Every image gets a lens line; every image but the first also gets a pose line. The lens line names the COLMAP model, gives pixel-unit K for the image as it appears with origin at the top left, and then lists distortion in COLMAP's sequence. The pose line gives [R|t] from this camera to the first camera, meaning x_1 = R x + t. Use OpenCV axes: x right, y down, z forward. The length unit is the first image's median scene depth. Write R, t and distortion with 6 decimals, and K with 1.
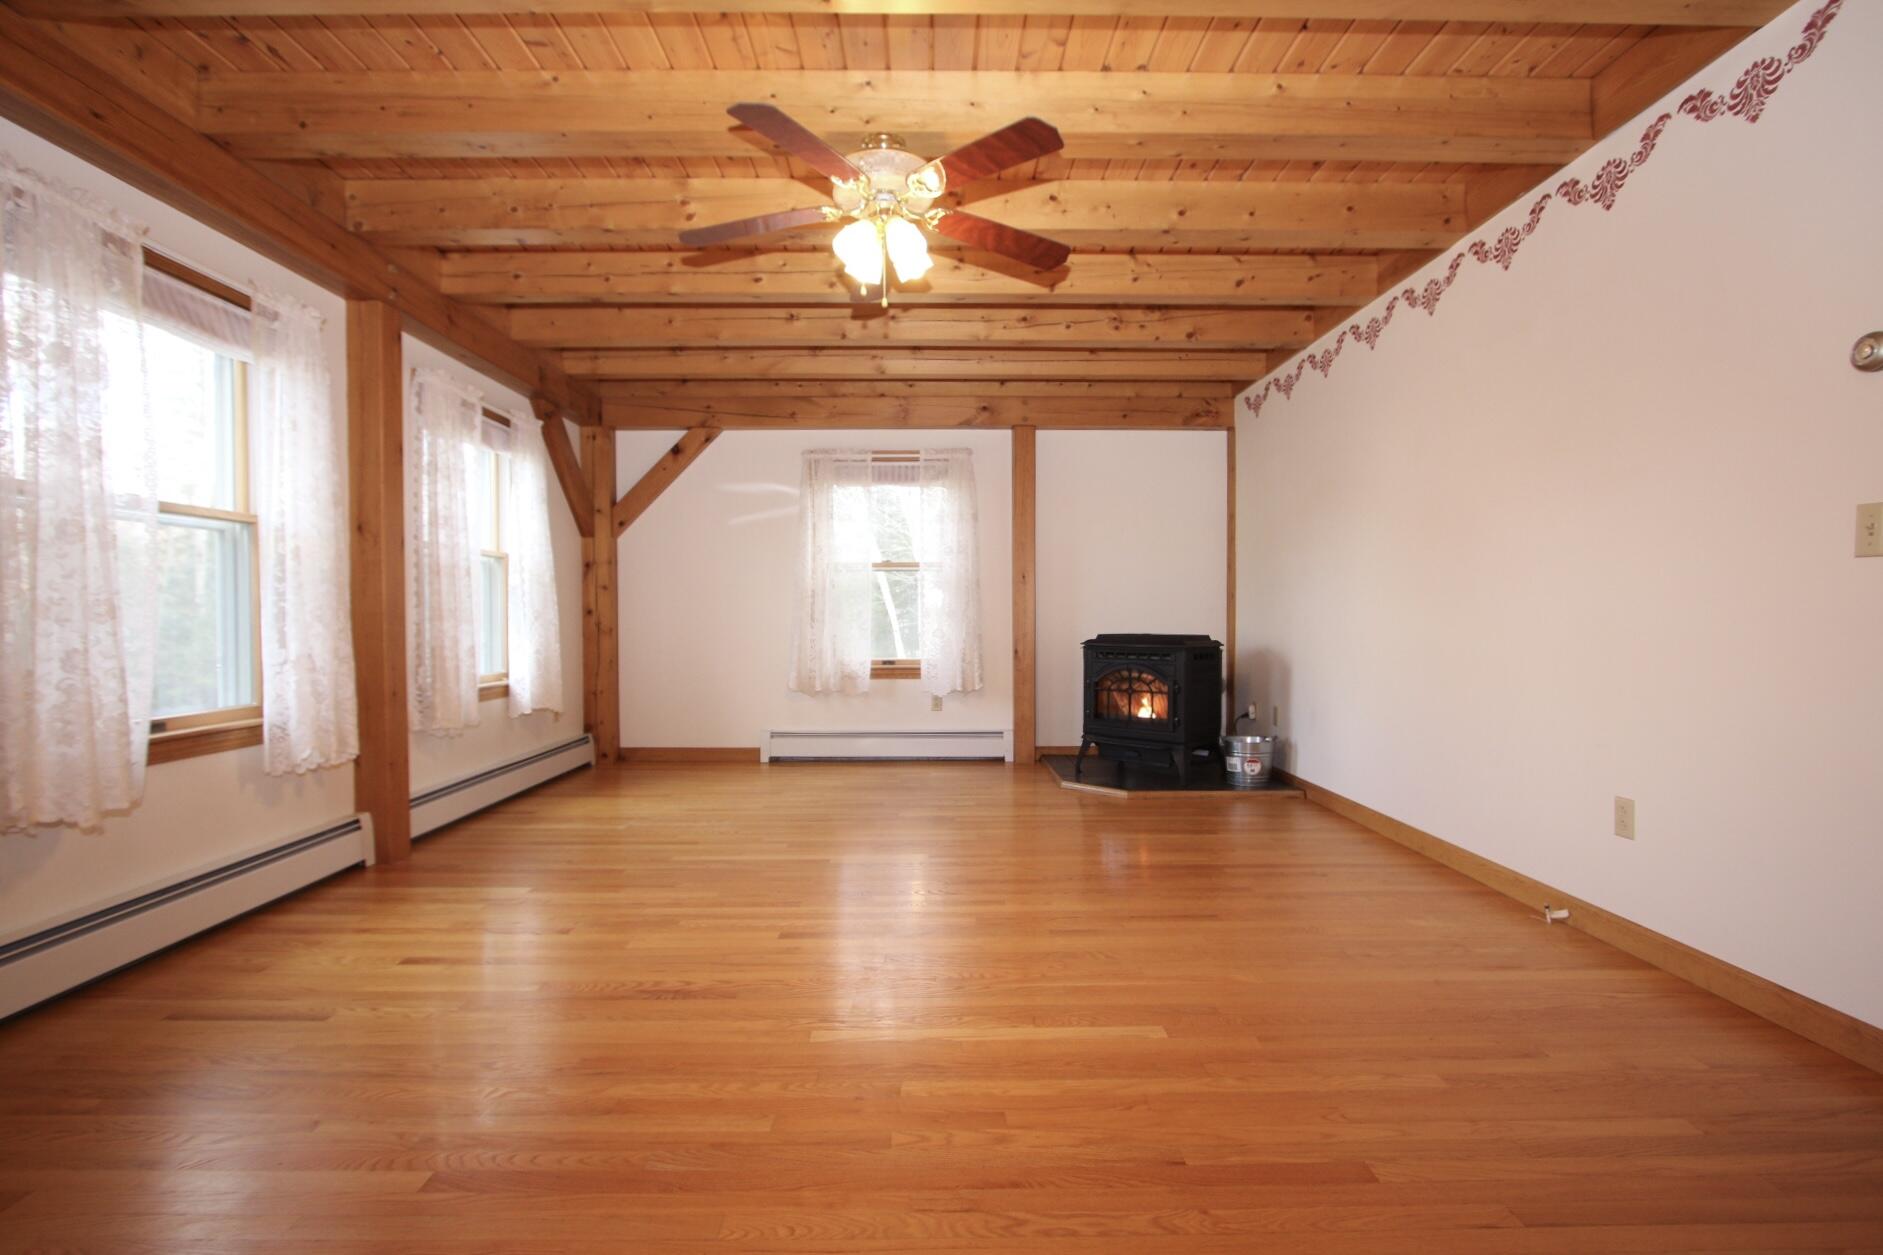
lens RADIAL K [[866.4, 0, 940.9], [0, 866.4, 634.3], [0, 0, 1]] dist [-0.015103, 0.000819]
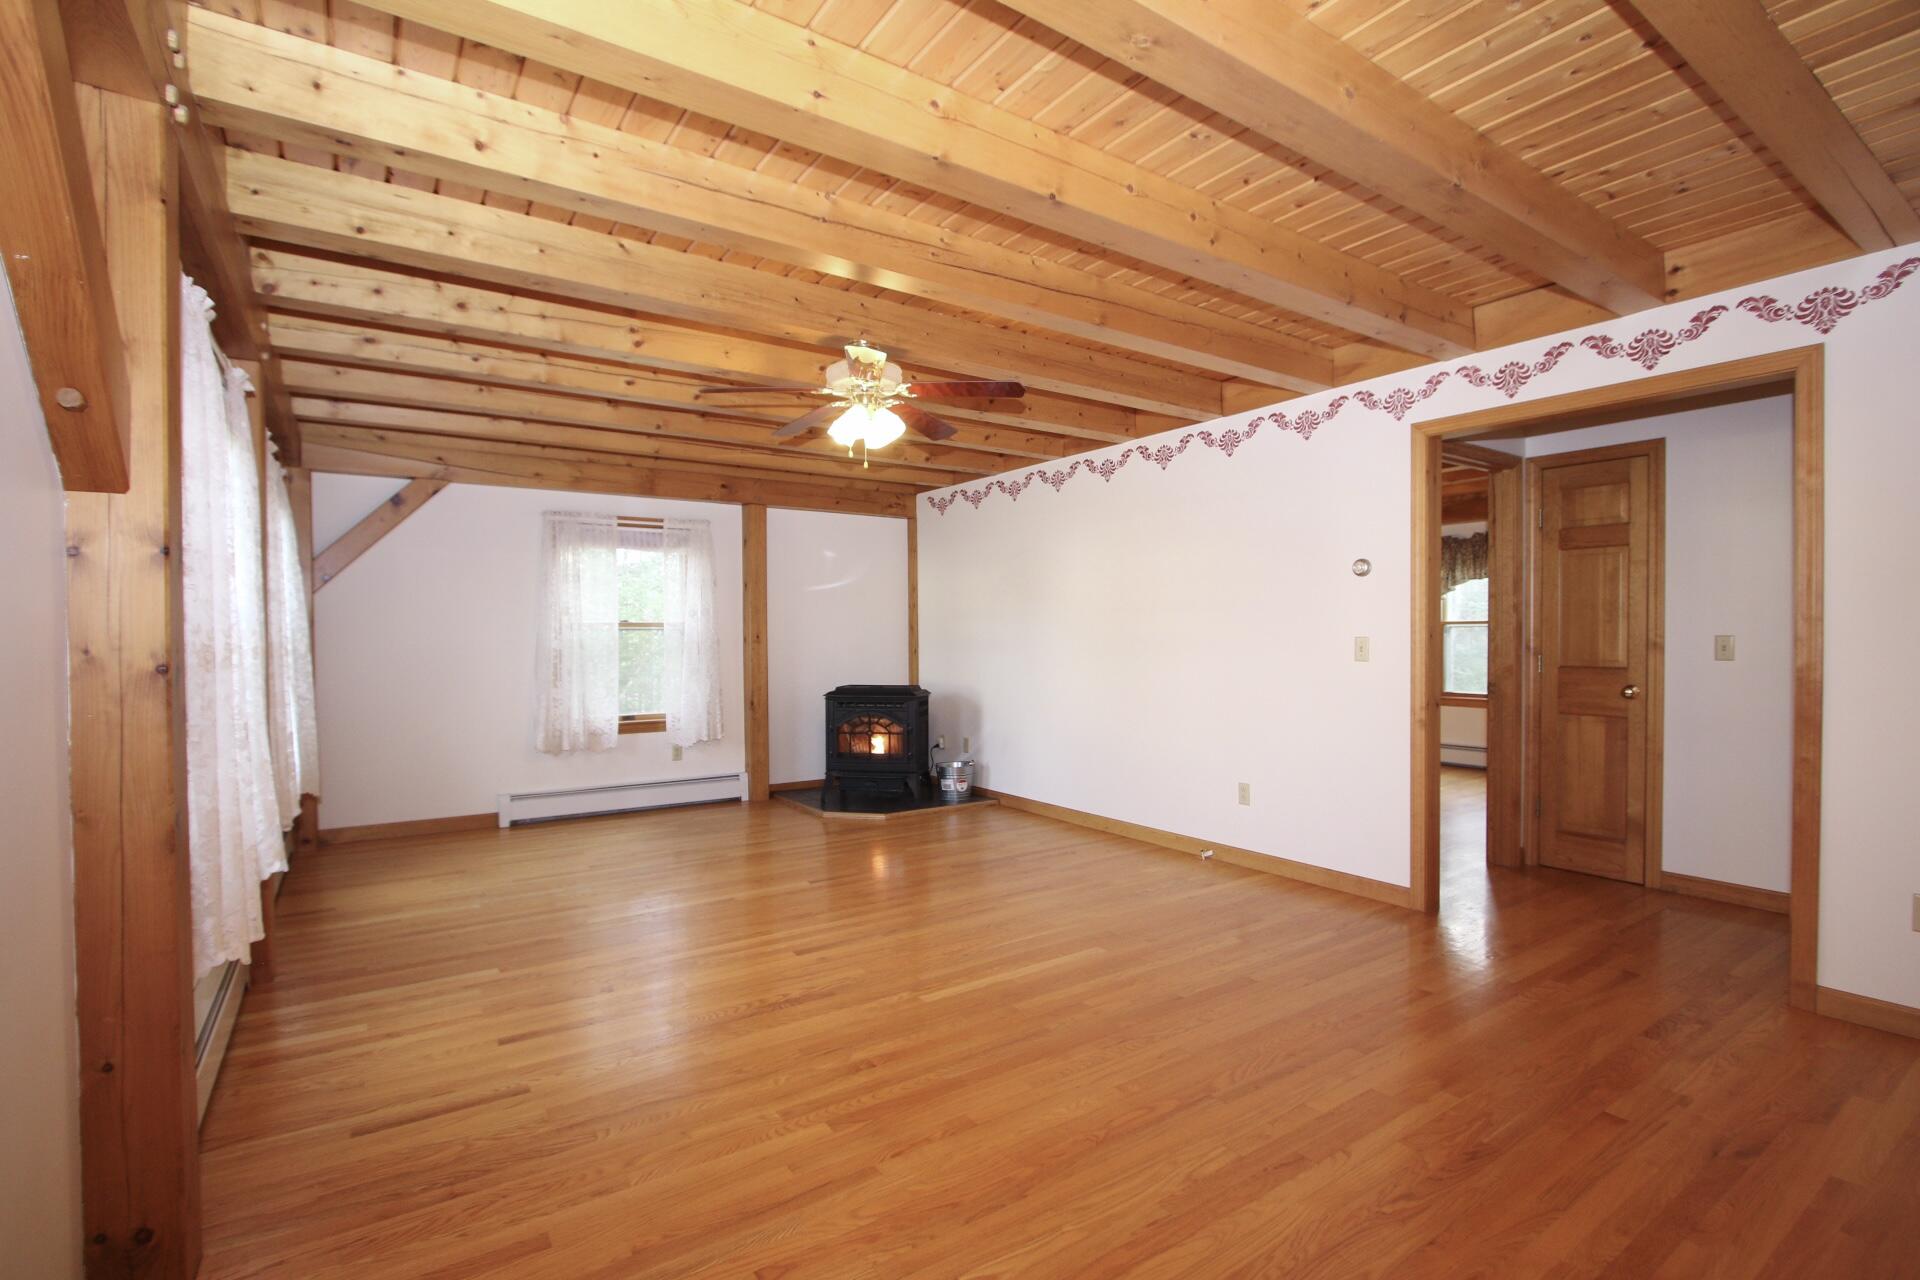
lens RADIAL K [[883.4, 0, 929.2], [0, 883.4, 642.9], [0, 0, 1]] dist [-0.015103, 0.000819]
pose [[0.841618, -0.008024, 0.540013, -0.358453], [0.015336, 0.999841, -0.009045, -0.046344], [-0.539855, 0.015894, 0.841608, -0.100832]]
